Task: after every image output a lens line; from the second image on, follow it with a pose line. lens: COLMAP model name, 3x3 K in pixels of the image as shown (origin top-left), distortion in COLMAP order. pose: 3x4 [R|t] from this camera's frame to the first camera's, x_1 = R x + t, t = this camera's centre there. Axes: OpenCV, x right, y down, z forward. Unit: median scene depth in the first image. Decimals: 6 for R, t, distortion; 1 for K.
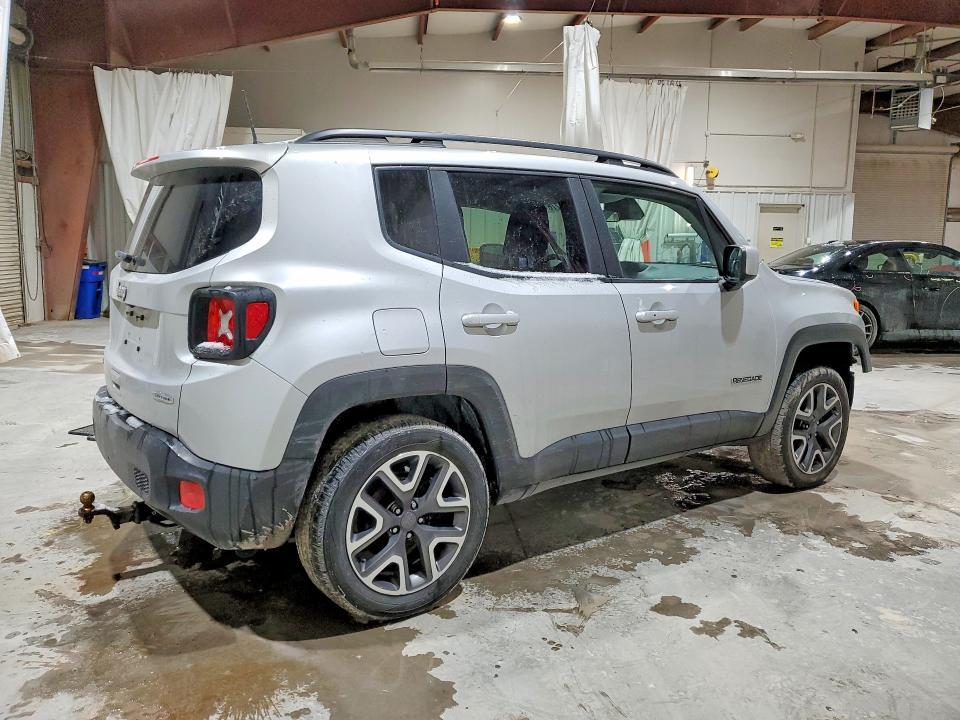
lens RADIAL K [[748.5, 0, 470.2], [0, 748.5, 356.6], [0, 0, 1]] dist [0.018238, 0.001106]
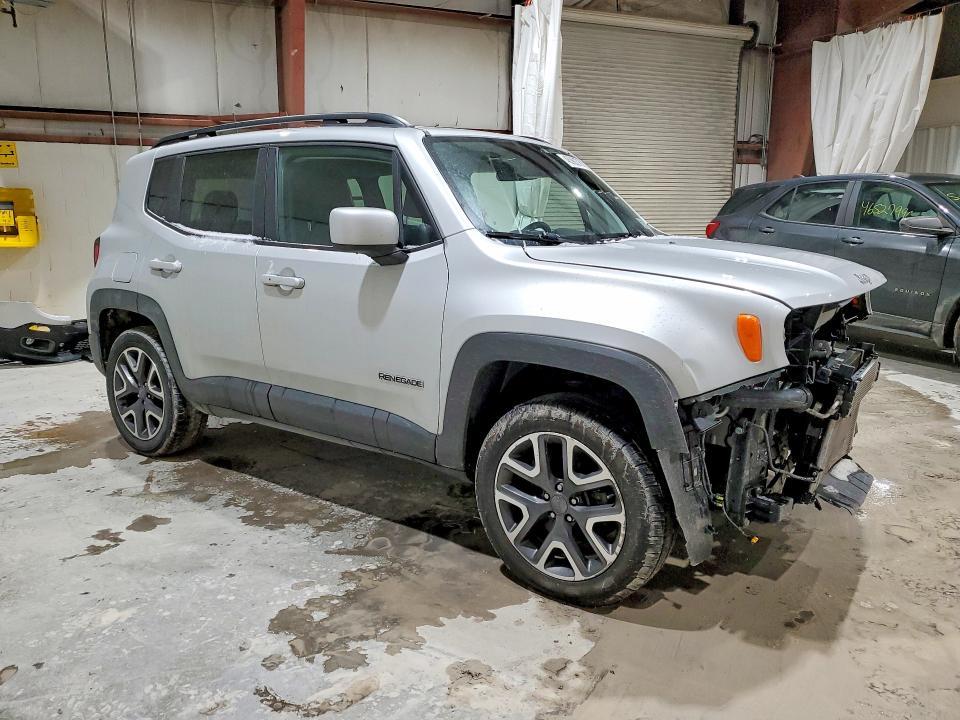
lens RADIAL K [[748.5, 0, 470.2], [0, 748.5, 356.6], [0, 0, 1]] dist [0.018238, 0.001106]
pose [[0.301270, 0.166819, -0.938833, 1.273874], [-0.139846, 0.981661, 0.129553, -0.119417], [0.943228, 0.092262, 0.319074, 0.933260]]
